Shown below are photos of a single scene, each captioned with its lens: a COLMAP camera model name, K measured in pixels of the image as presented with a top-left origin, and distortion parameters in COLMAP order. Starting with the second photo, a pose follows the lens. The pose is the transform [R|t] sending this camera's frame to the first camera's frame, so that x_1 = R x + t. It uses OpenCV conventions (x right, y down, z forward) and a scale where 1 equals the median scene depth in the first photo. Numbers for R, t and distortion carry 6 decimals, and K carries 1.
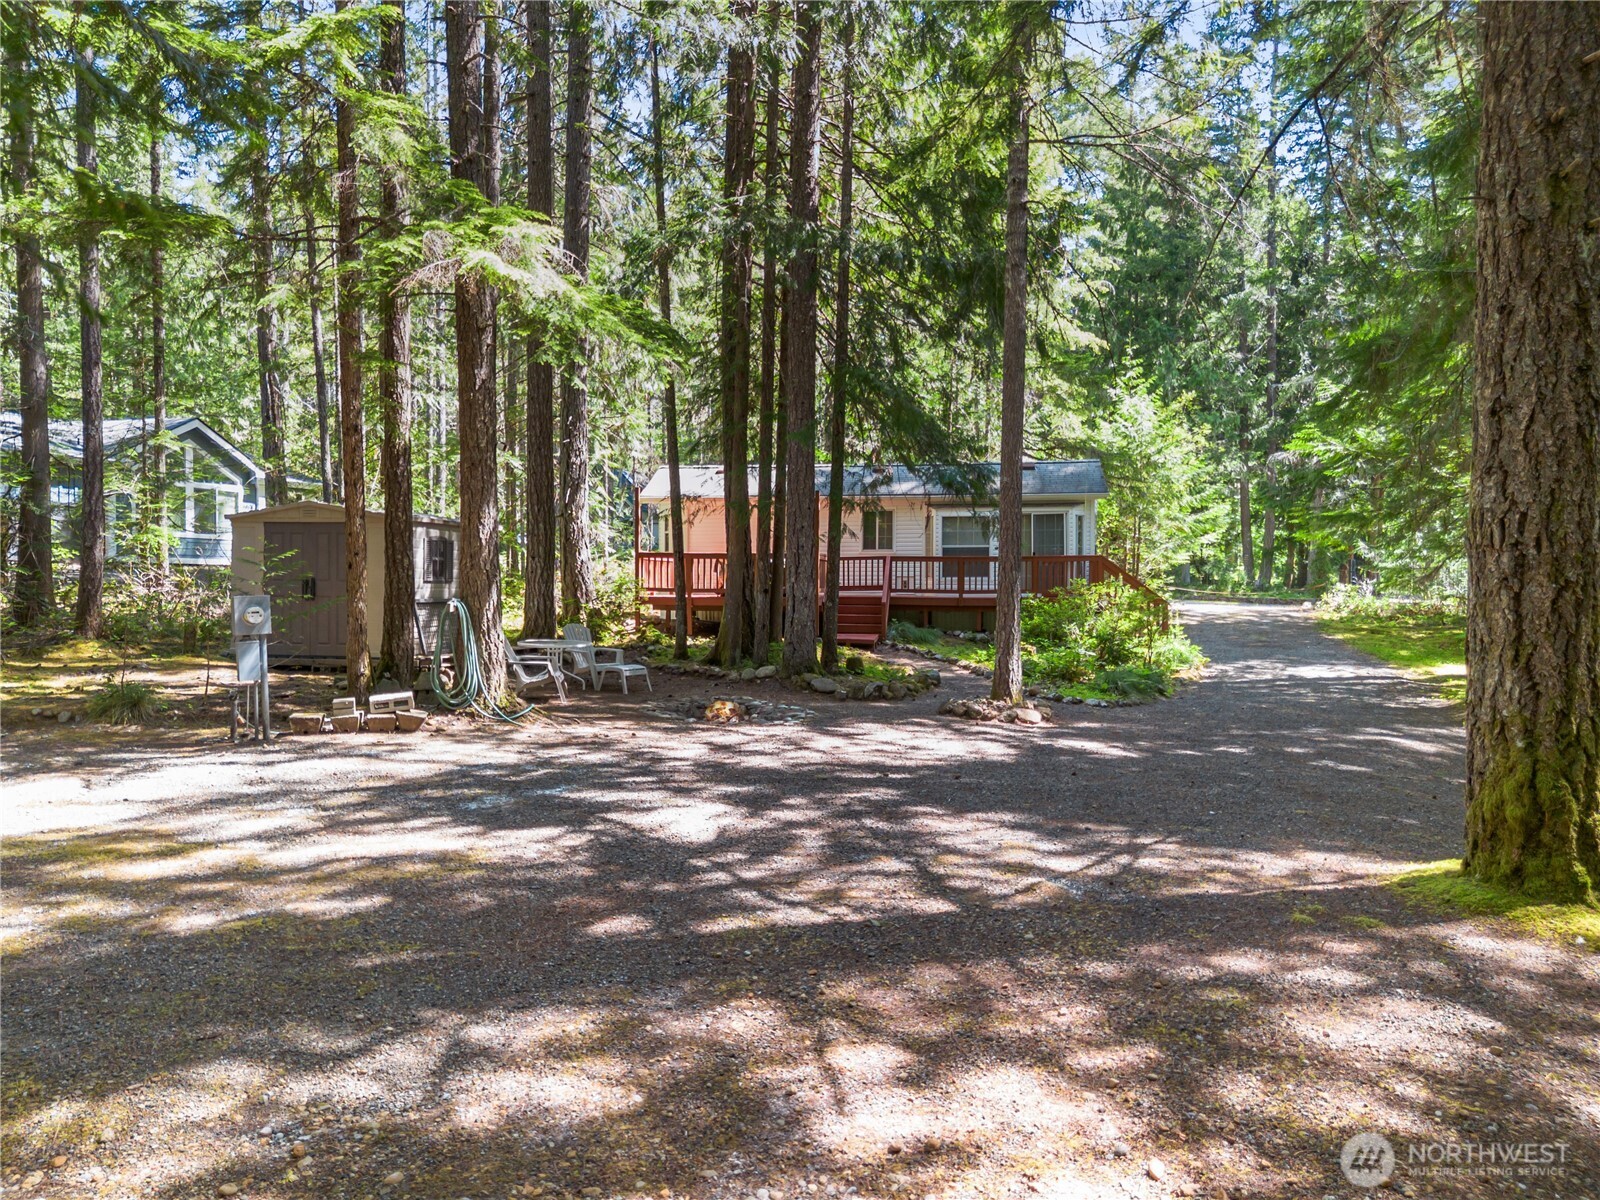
lens RADIAL K [[1134.7, 0, 800.0], [0, 1134.7, 600.0], [0, 0, 1]] dist [0.043501, 0.000088]
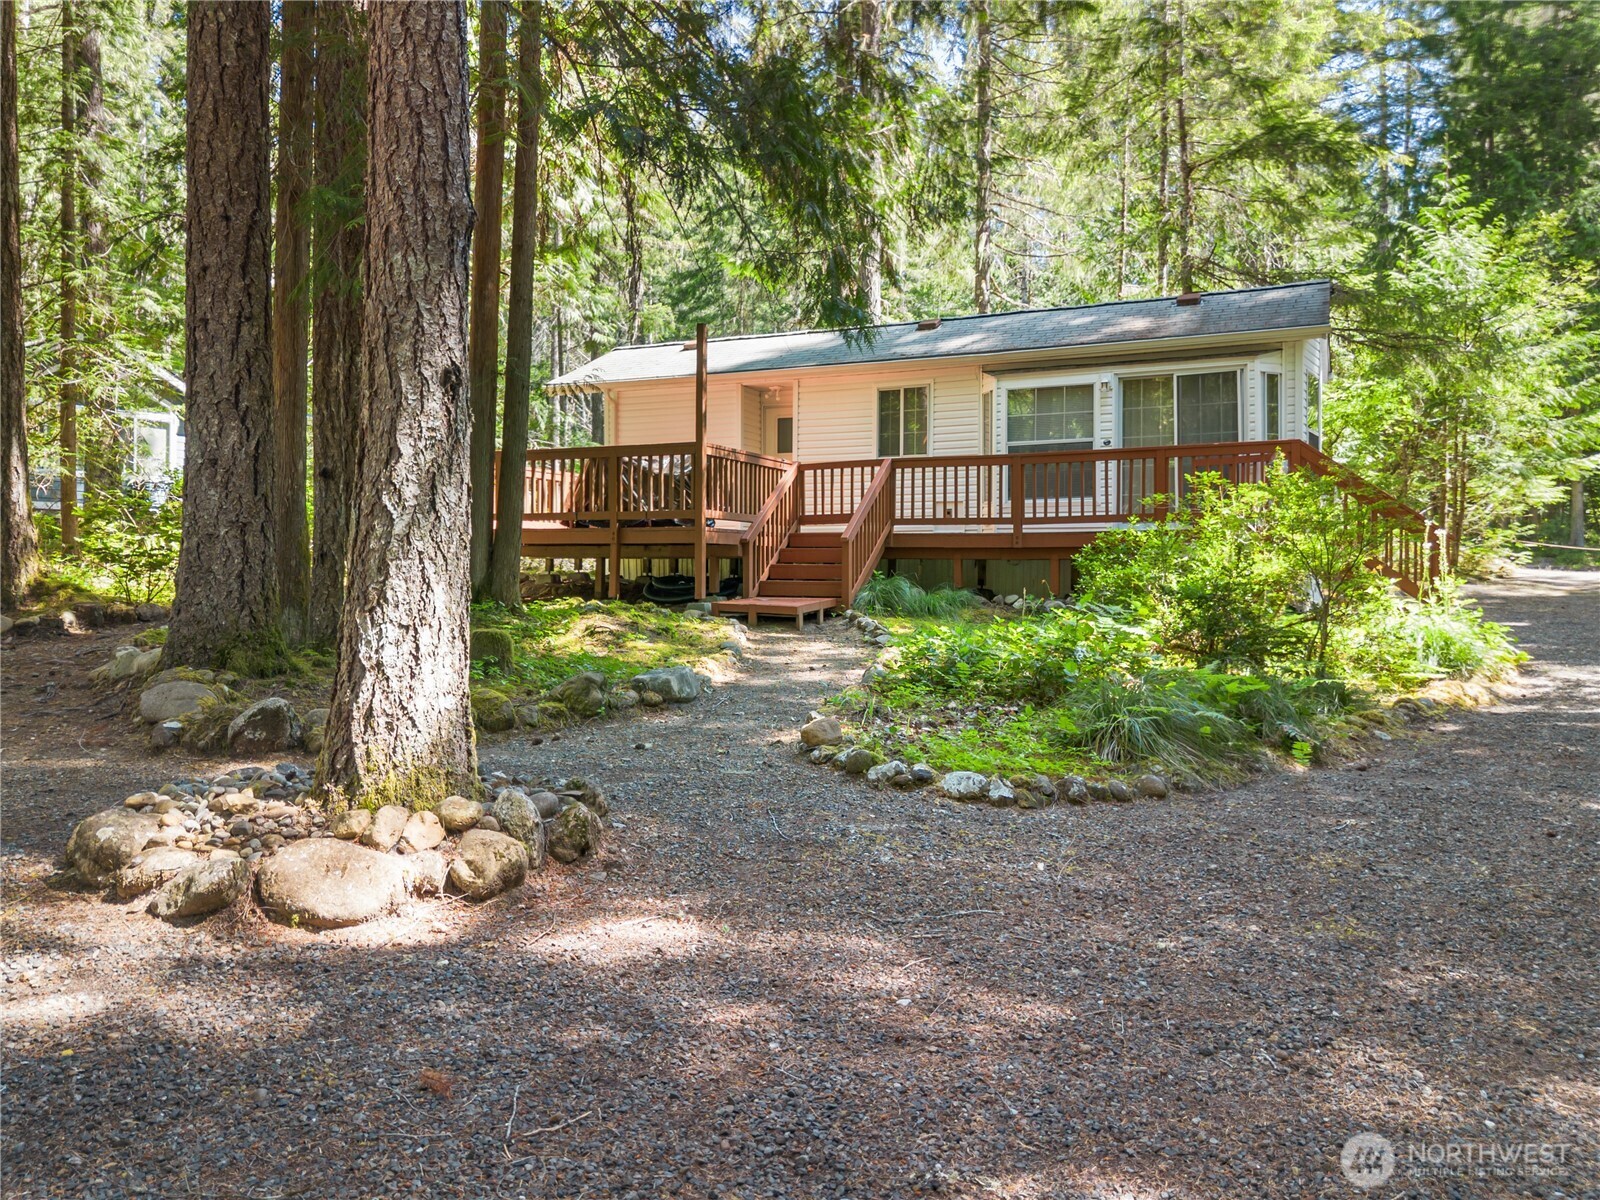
lens RADIAL K [[1098.8, 0, 796.4], [0, 1098.8, 577.5], [0, 0, 1]] dist [-0.026912, -0.000353]
pose [[0.948071, 0.002409, -0.318048, 0.207127], [-0.006219, 0.999921, -0.010965, 0.026146], [0.317997, 0.012374, 0.948011, 0.480179]]
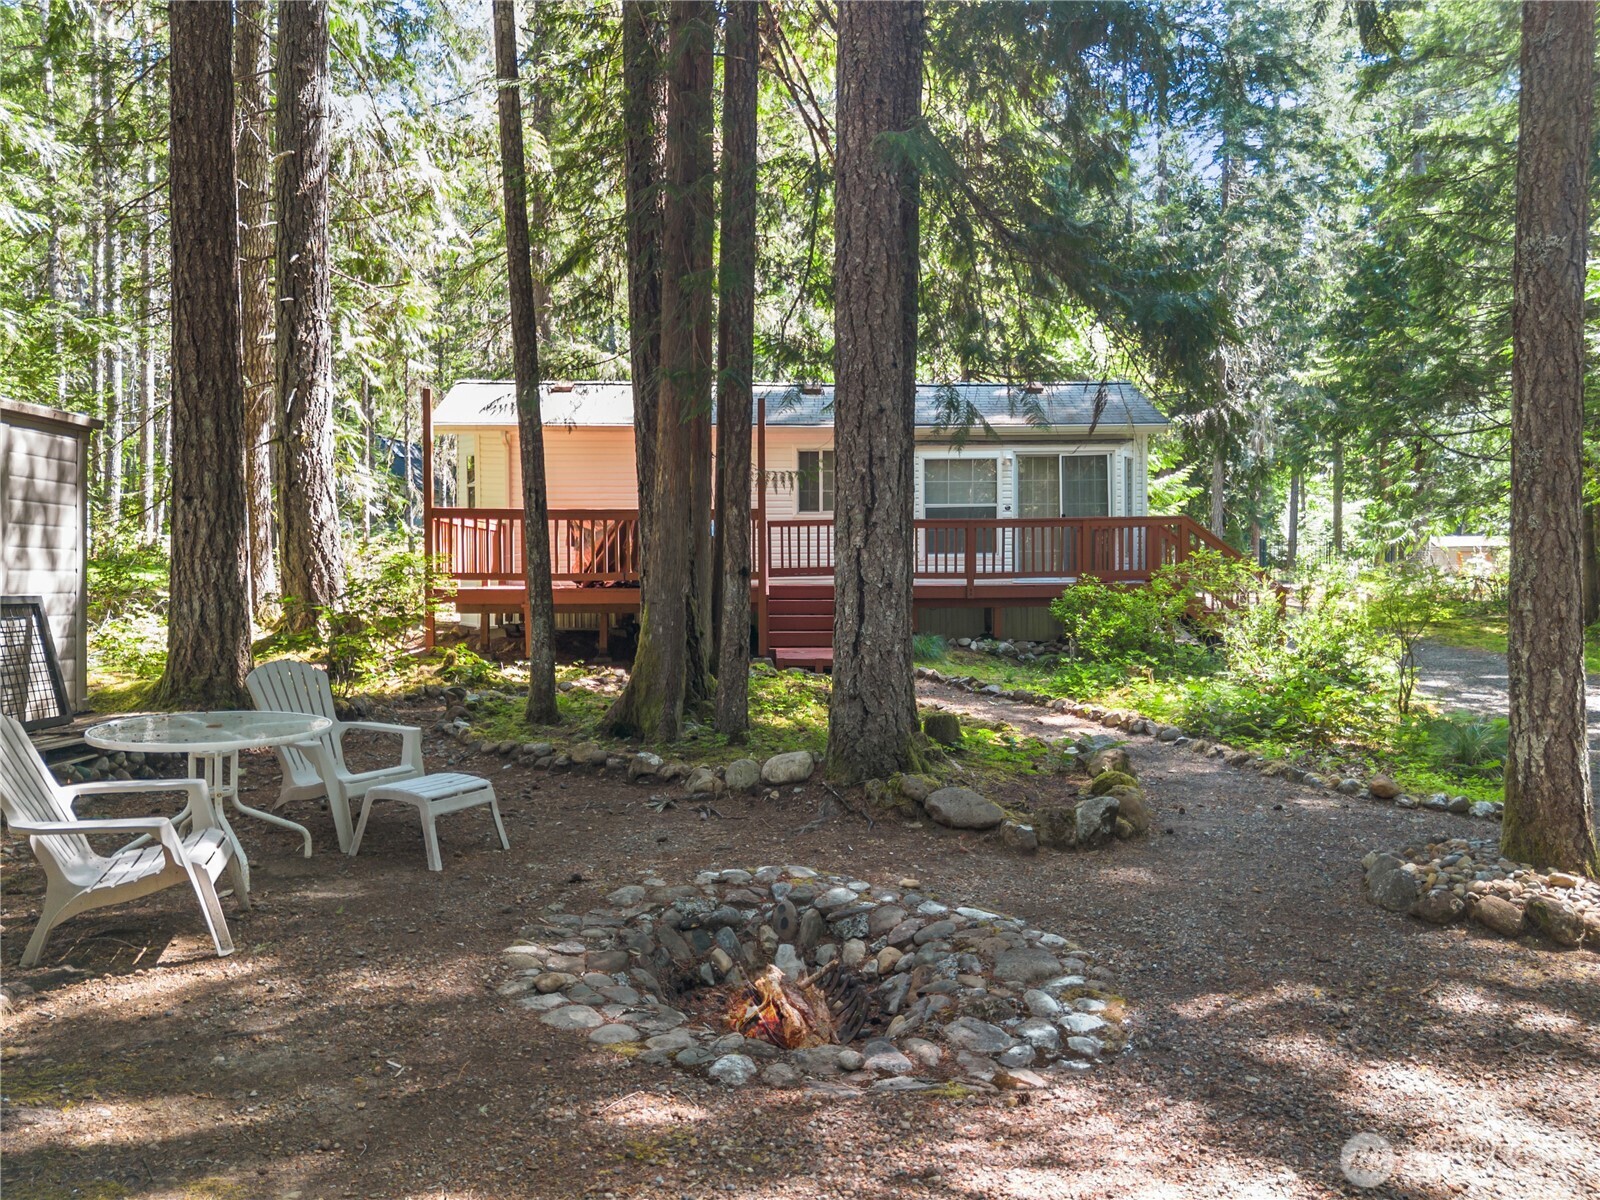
lens RADIAL K [[1134.7, 0, 800.0], [0, 1134.7, 600.0], [0, 0, 1]] dist [0.043501, 0.000088]
pose [[0.980941, -0.013103, 0.193865, -0.070912], [0.011720, 0.999897, 0.008278, -0.000251], [-0.193954, -0.005848, 0.980993, 0.406176]]
